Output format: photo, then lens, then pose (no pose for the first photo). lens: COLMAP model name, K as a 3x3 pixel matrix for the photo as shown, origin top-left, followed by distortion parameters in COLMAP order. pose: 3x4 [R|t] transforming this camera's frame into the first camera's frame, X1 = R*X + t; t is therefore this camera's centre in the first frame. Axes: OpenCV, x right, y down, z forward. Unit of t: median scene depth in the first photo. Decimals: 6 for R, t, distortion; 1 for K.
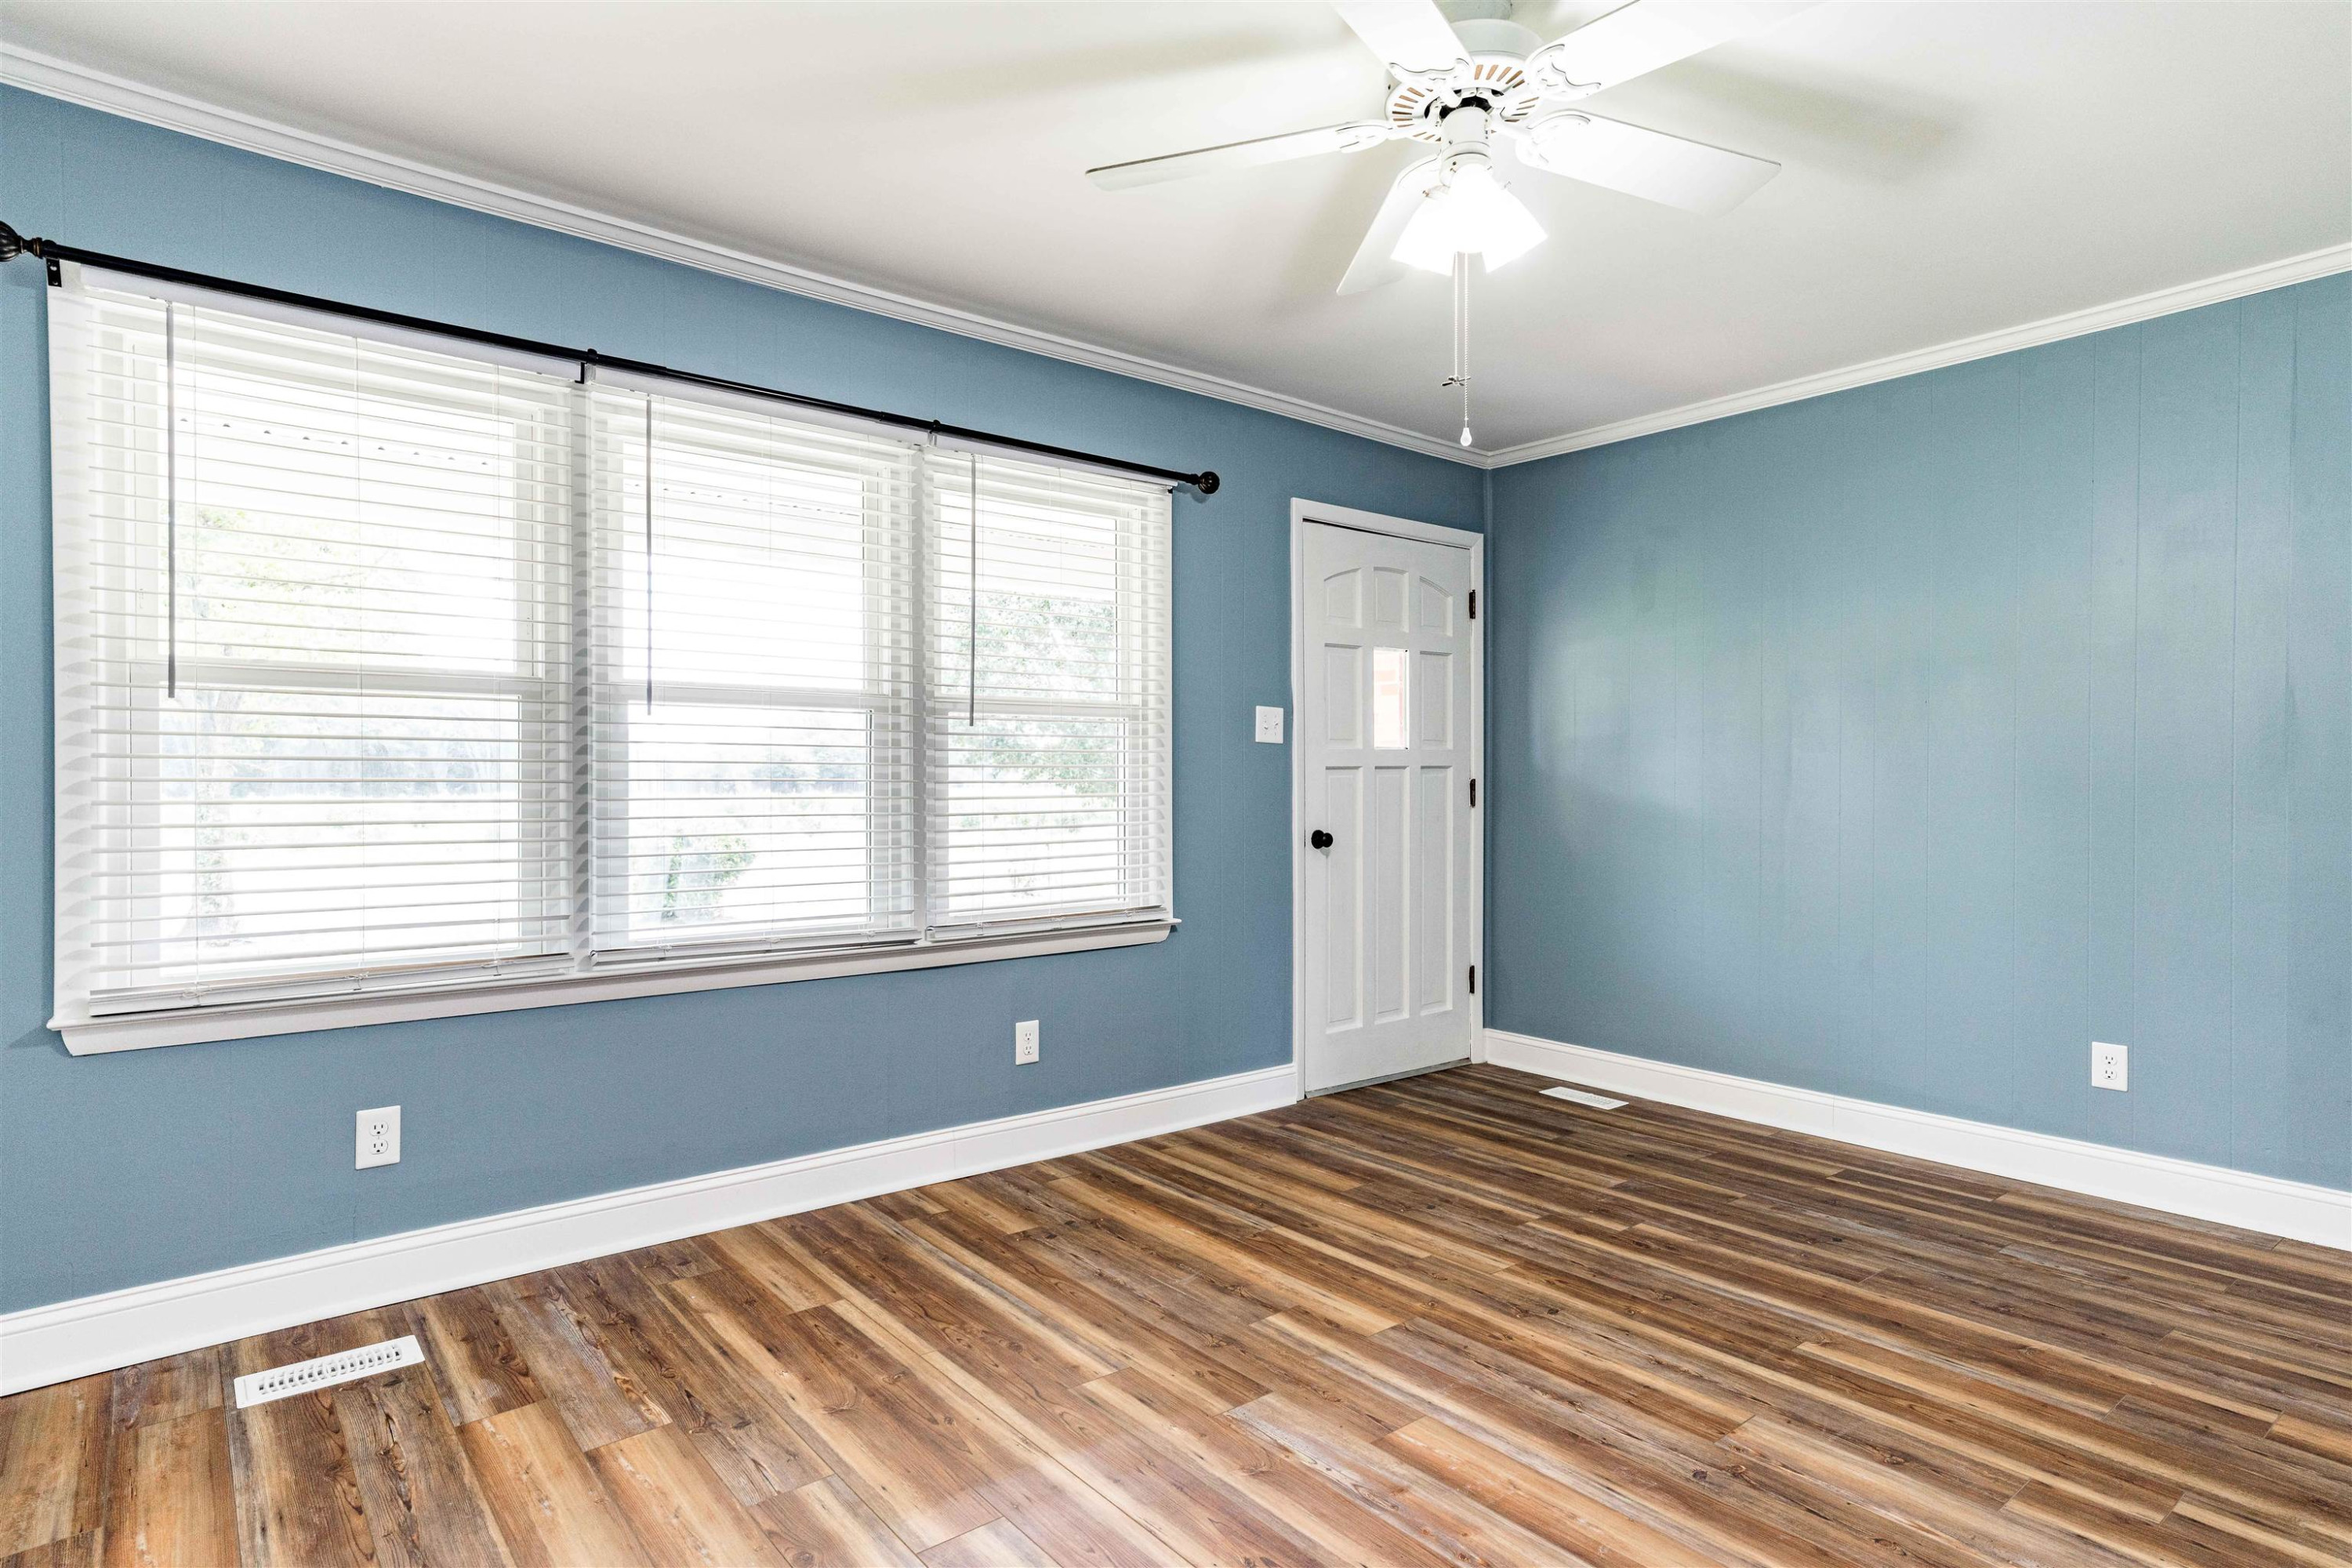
lens RADIAL K [[1262.1, 0, 1177.1], [0, 1262.1, 778.0], [0, 0, 1]] dist [-0.010969, 0.020395]
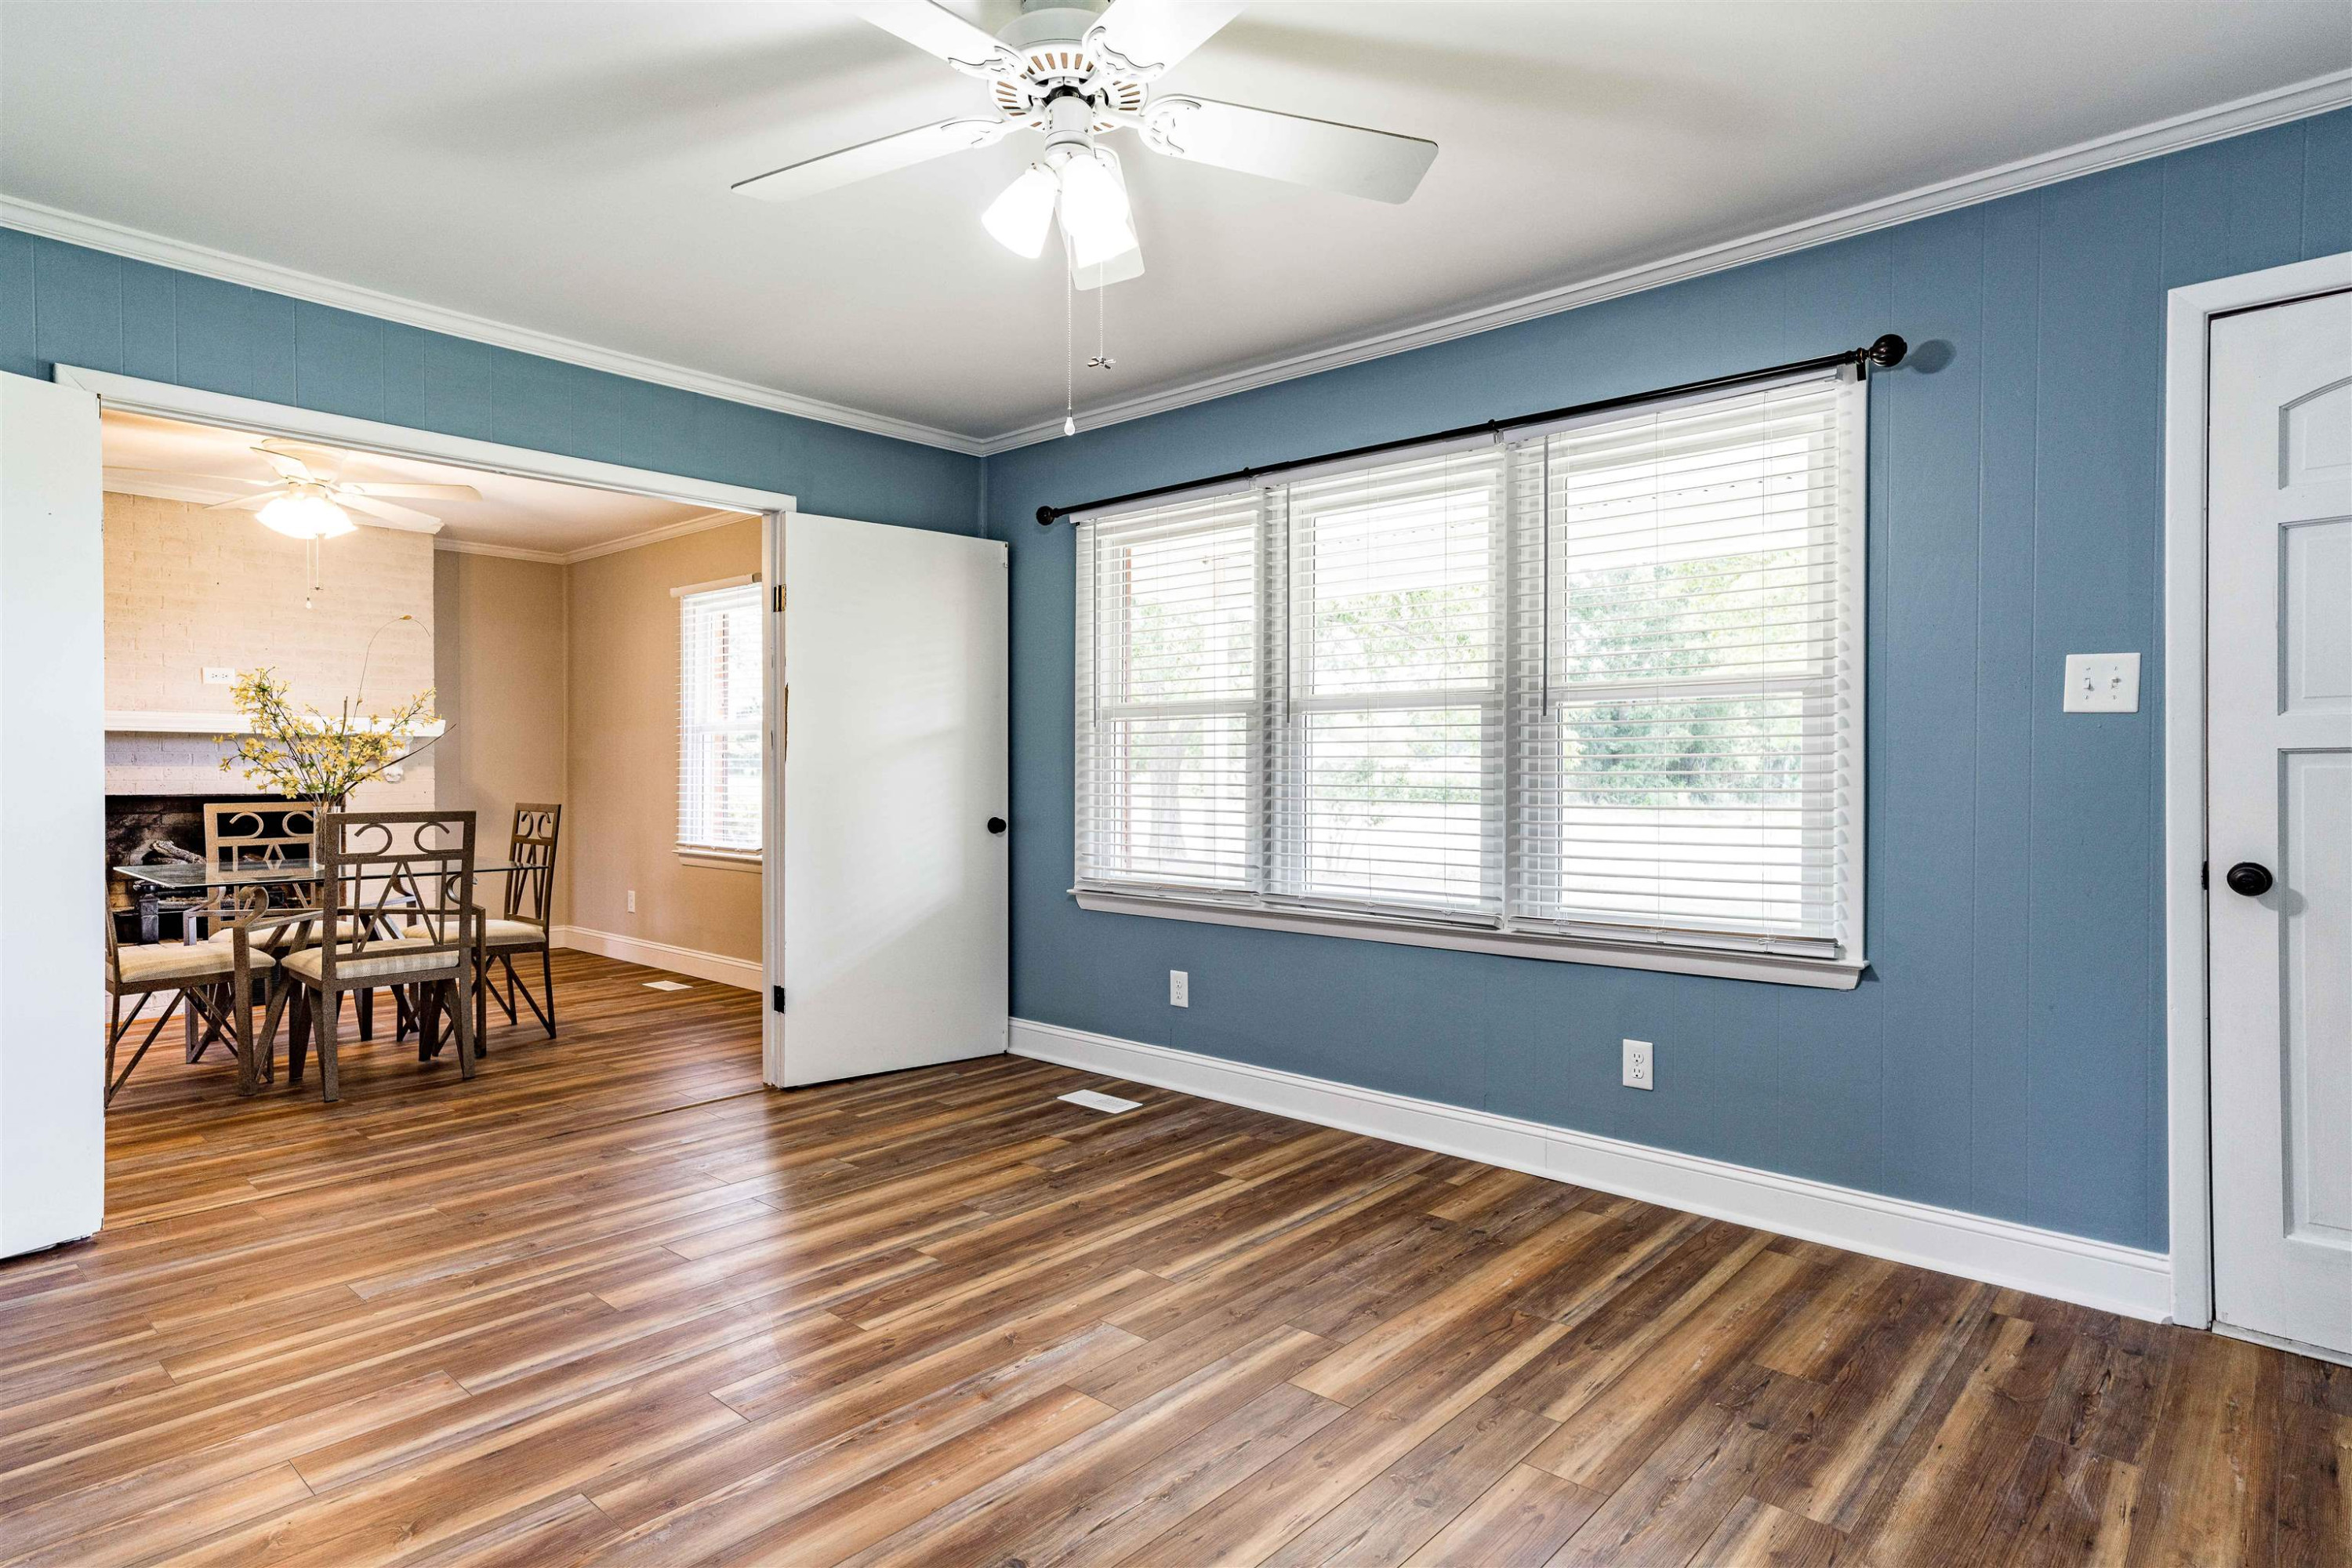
lens RADIAL K [[1262.1, 0, 1174.8], [0, 1262.1, 776.2], [0, 0, 1]] dist [-0.010969, 0.020395]
pose [[0.155718, 0.005070, -0.987789, 0.812722], [-0.000793, 0.999987, 0.005007, 0.000587], [0.987801, 0.000004, 0.155720, 0.610128]]
